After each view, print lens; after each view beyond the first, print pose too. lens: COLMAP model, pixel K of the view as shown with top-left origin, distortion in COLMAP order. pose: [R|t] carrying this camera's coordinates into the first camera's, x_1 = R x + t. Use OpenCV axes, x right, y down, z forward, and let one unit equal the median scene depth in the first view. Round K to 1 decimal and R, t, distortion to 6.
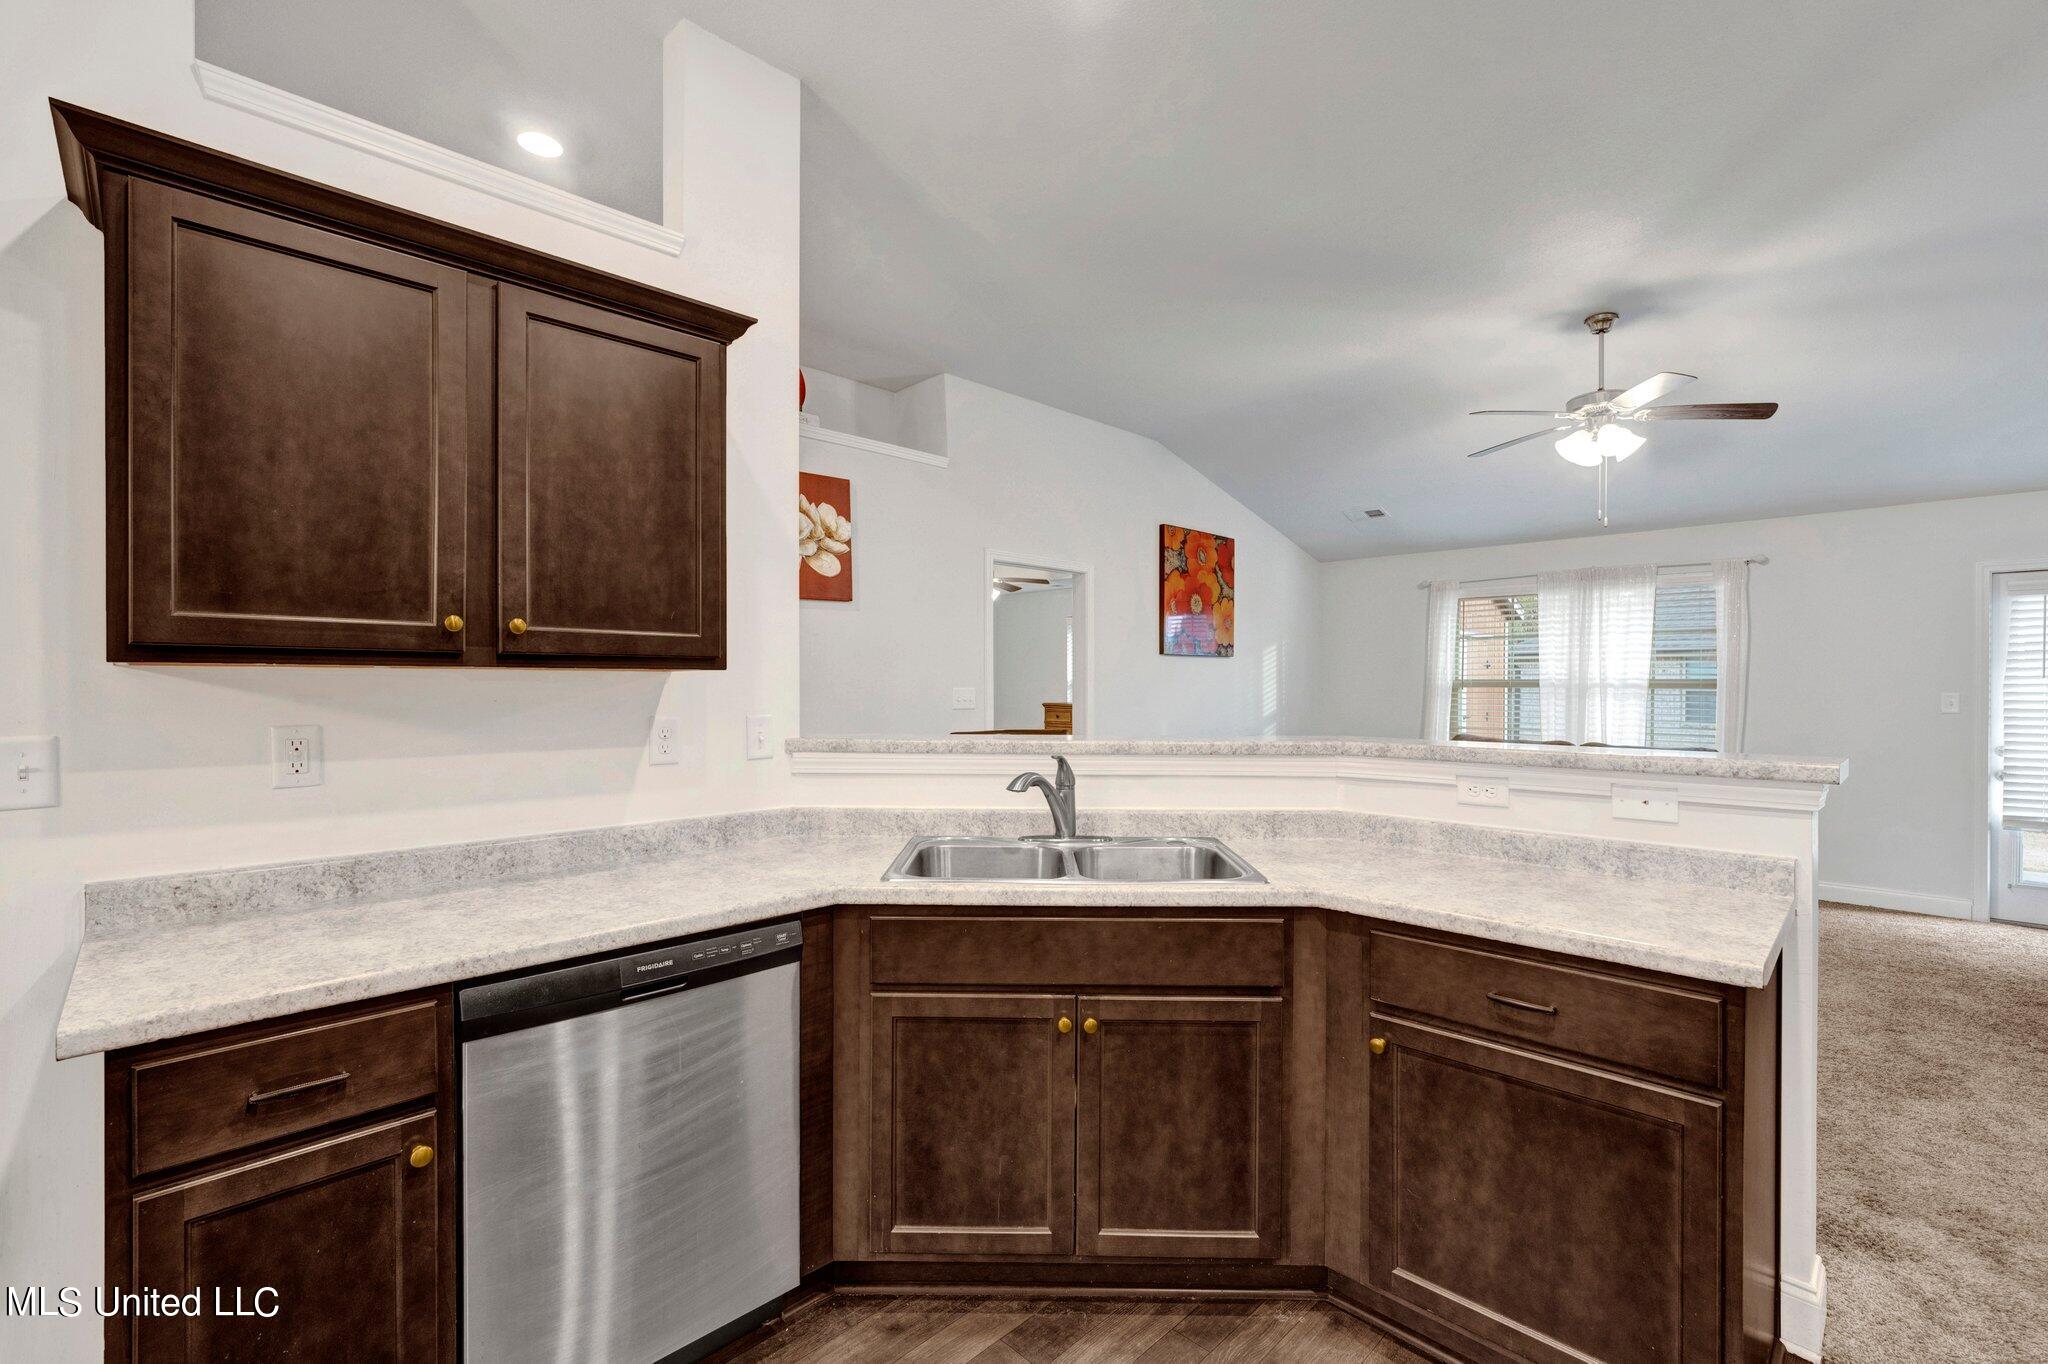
lens RADIAL K [[892.7, 0, 1020.6], [0, 892.7, 691.4], [0, 0, 1]] dist [-0.008040, 0.005362]
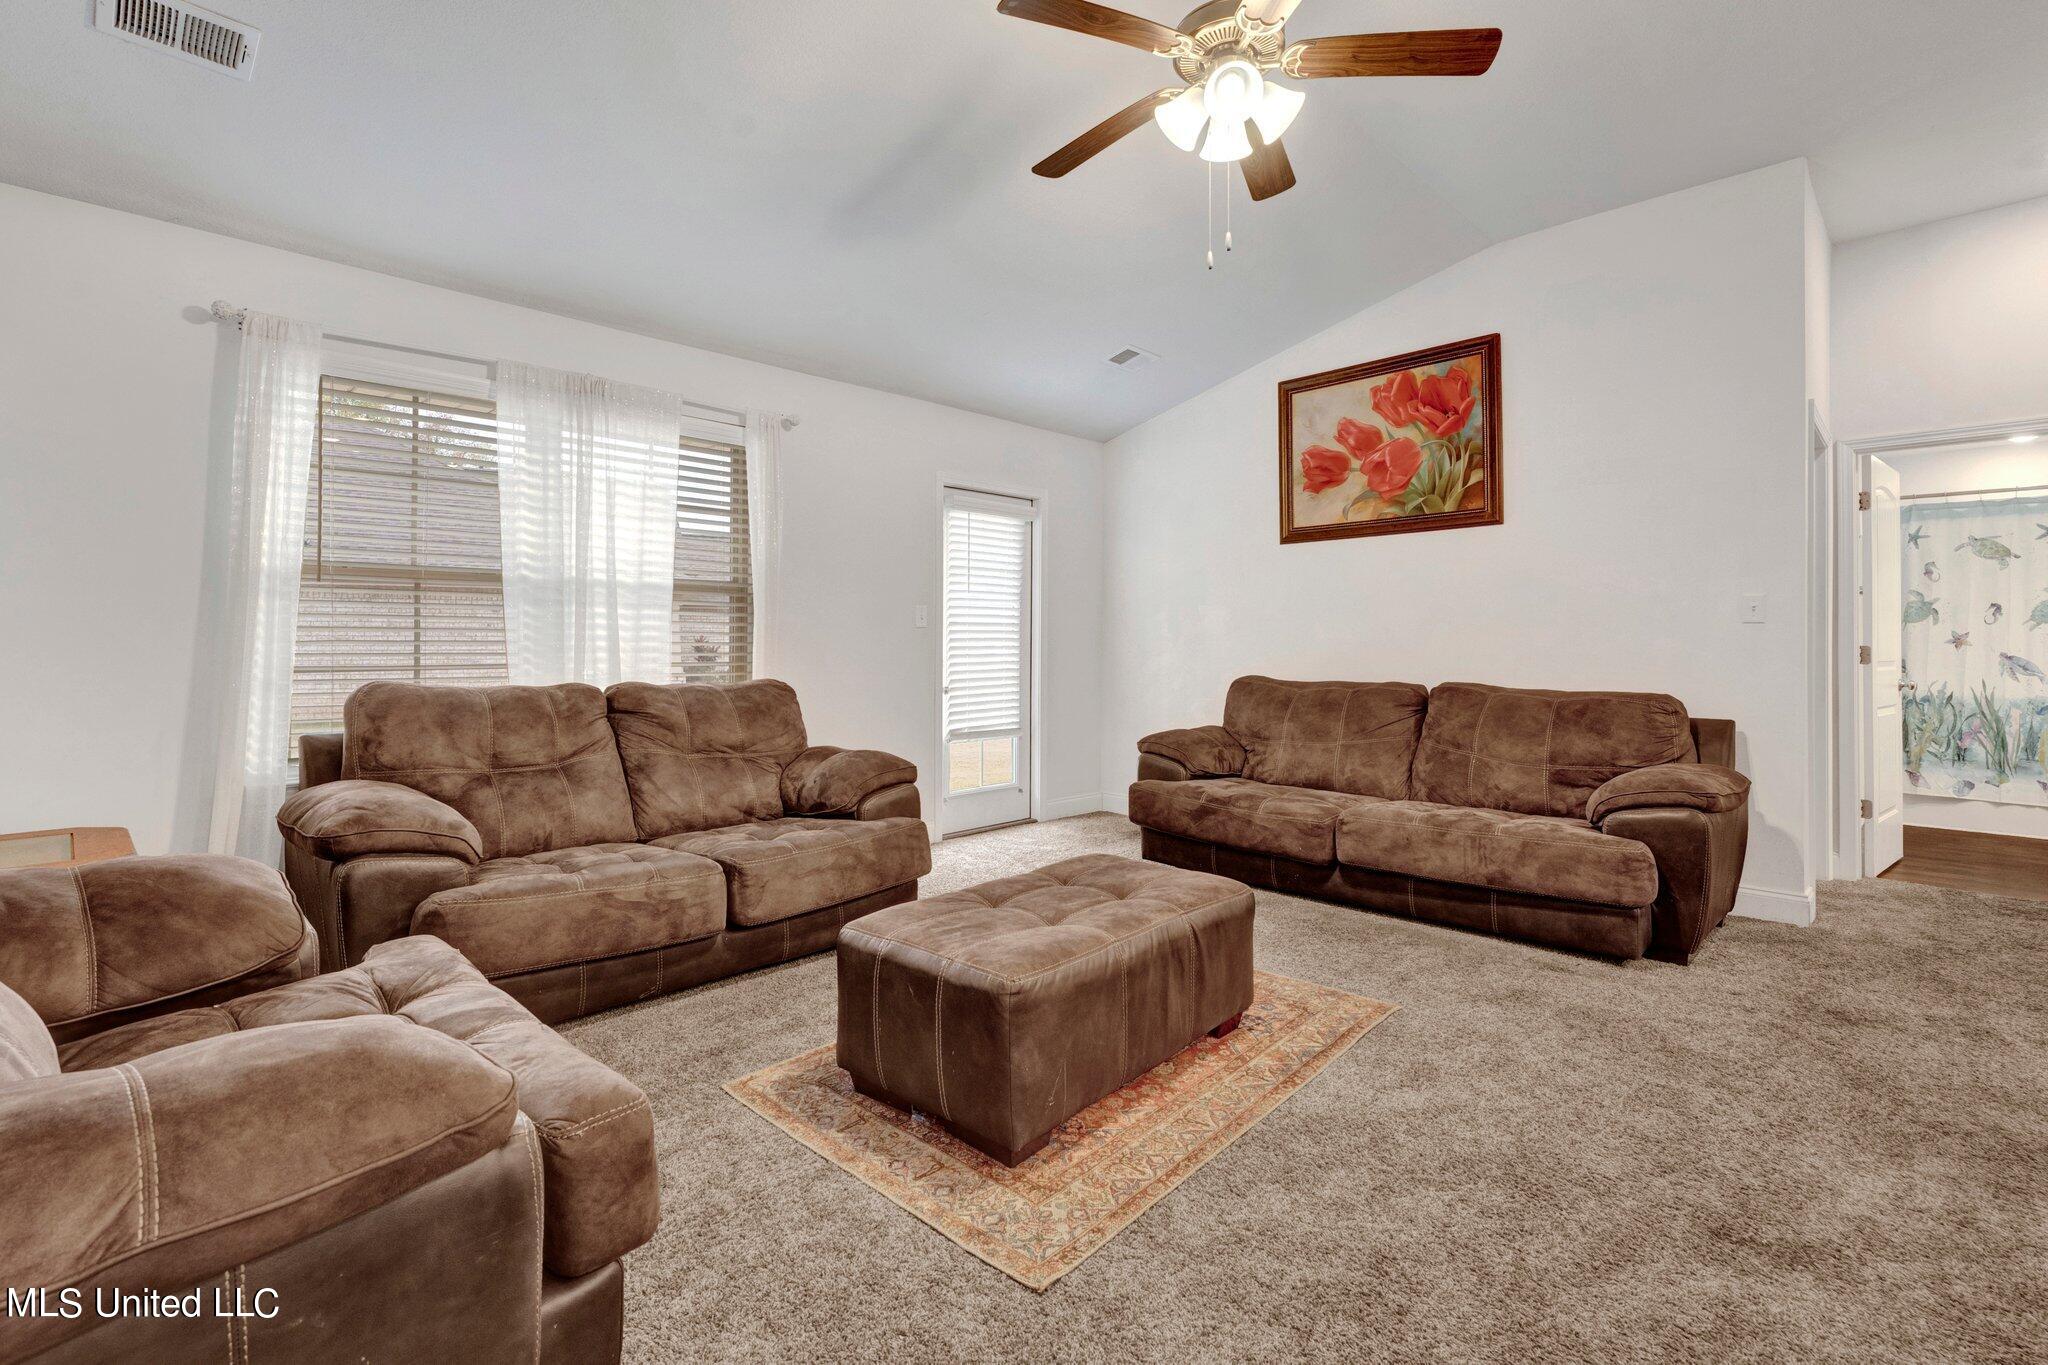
lens RADIAL K [[921.1, 0, 1014.3], [0, 921.1, 643.6], [0, 0, 1]] dist [-0.002807, -0.000683]
pose [[0.008399, -0.007265, 0.999938, 0.061829], [0.005135, 0.999961, 0.007222, 0.031541], [-0.999952, 0.005074, 0.008436, 0.800018]]
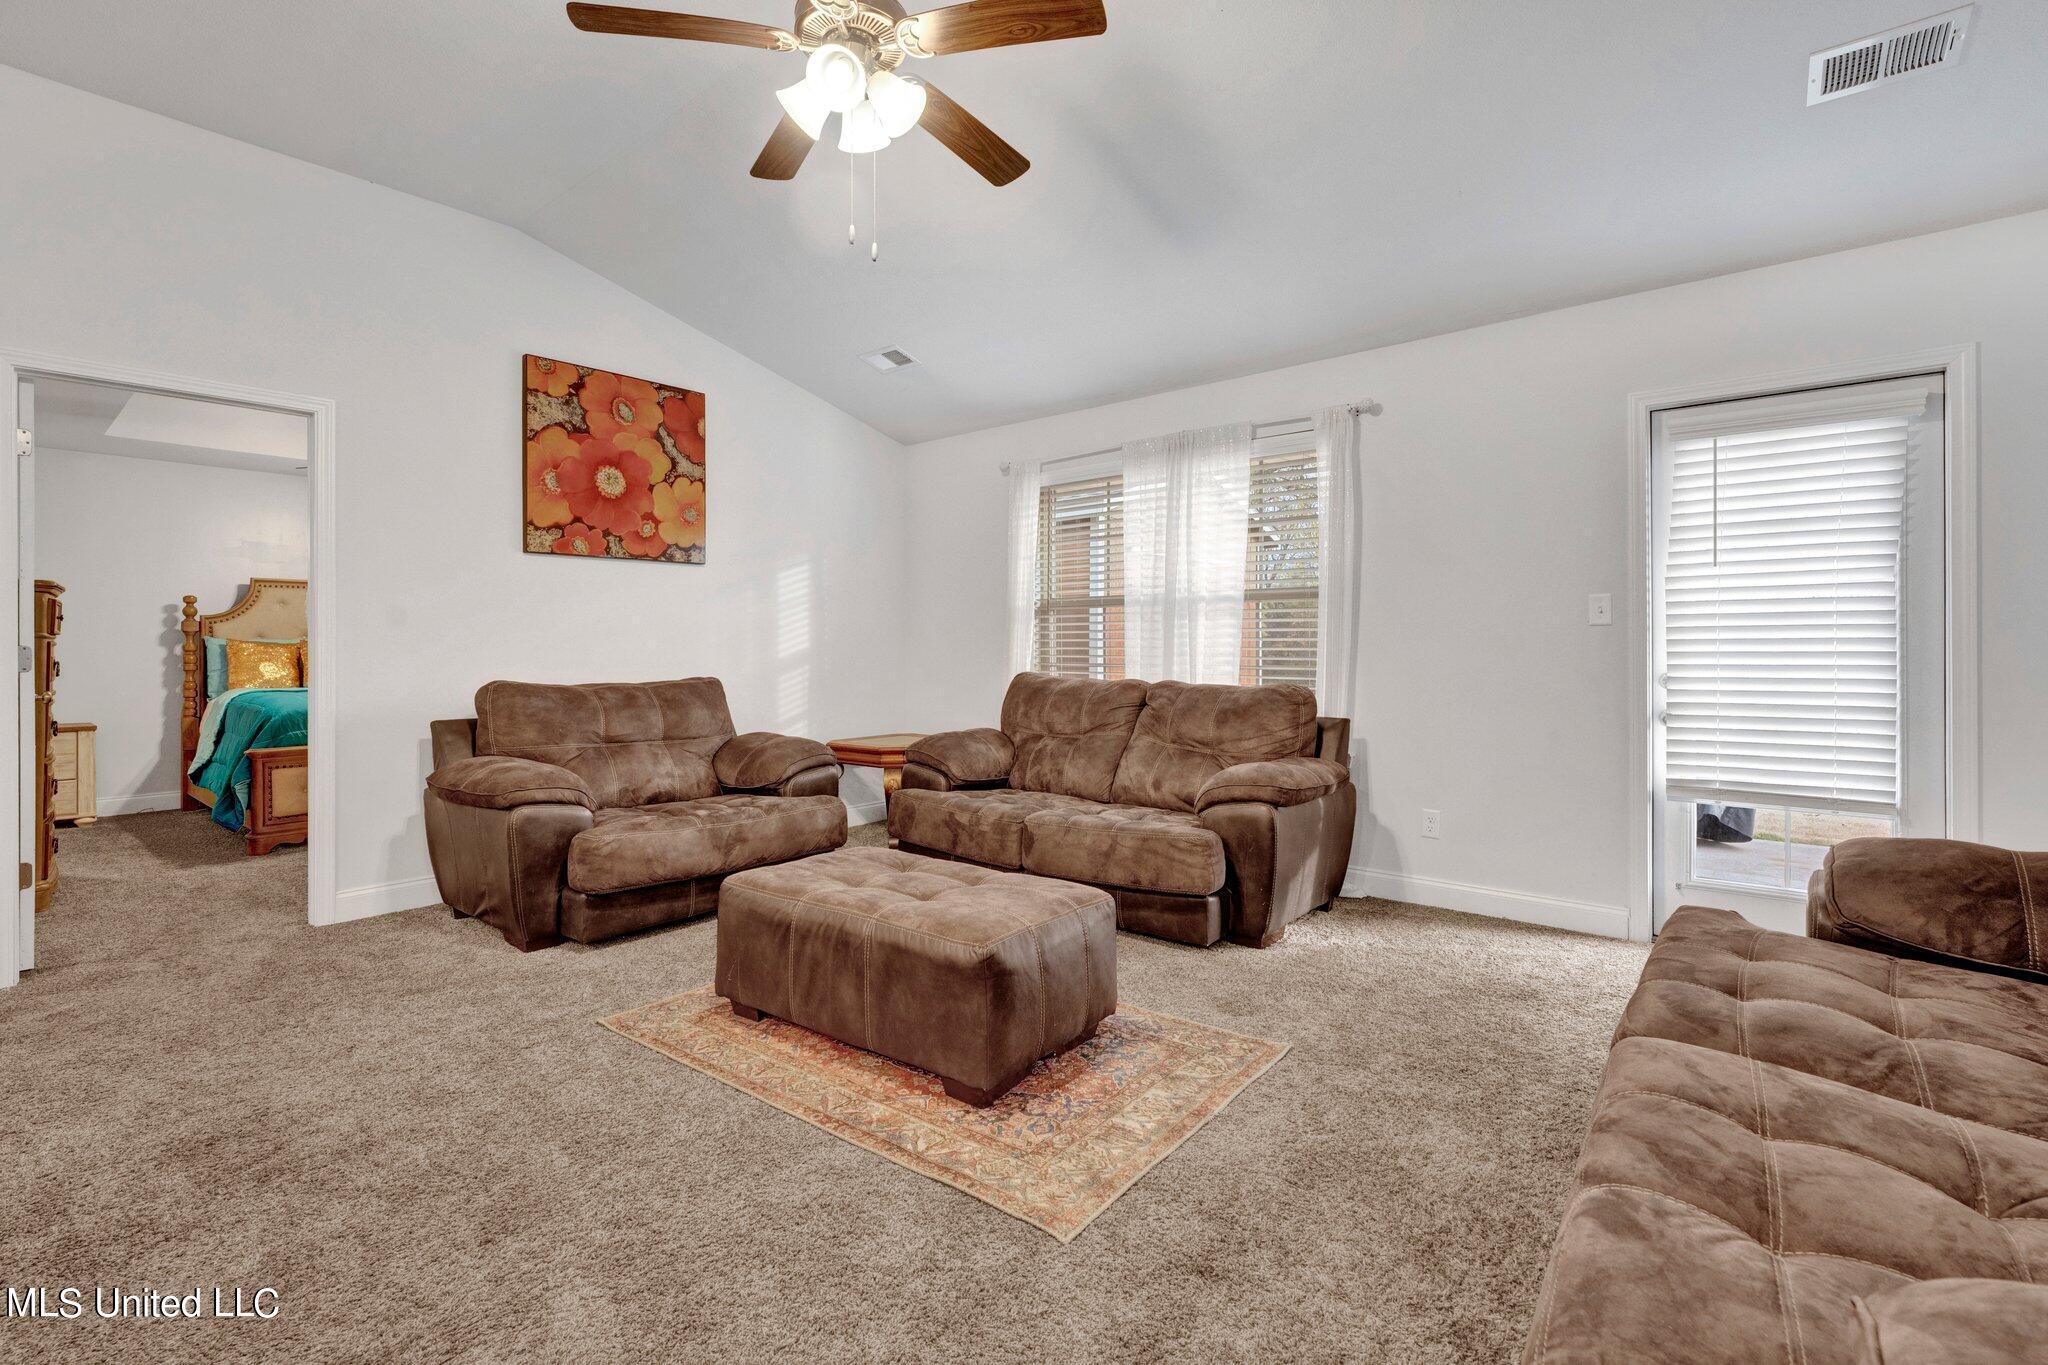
lens RADIAL K [[921.1, 0, 1014.3], [0, 921.1, 643.6], [0, 0, 1]] dist [-0.002807, -0.000683]
pose [[0.996431, -0.006270, 0.084179, 0.495444], [0.007228, 0.999912, -0.011084, 0.038656], [-0.084102, 0.011653, 0.996389, 0.319436]]
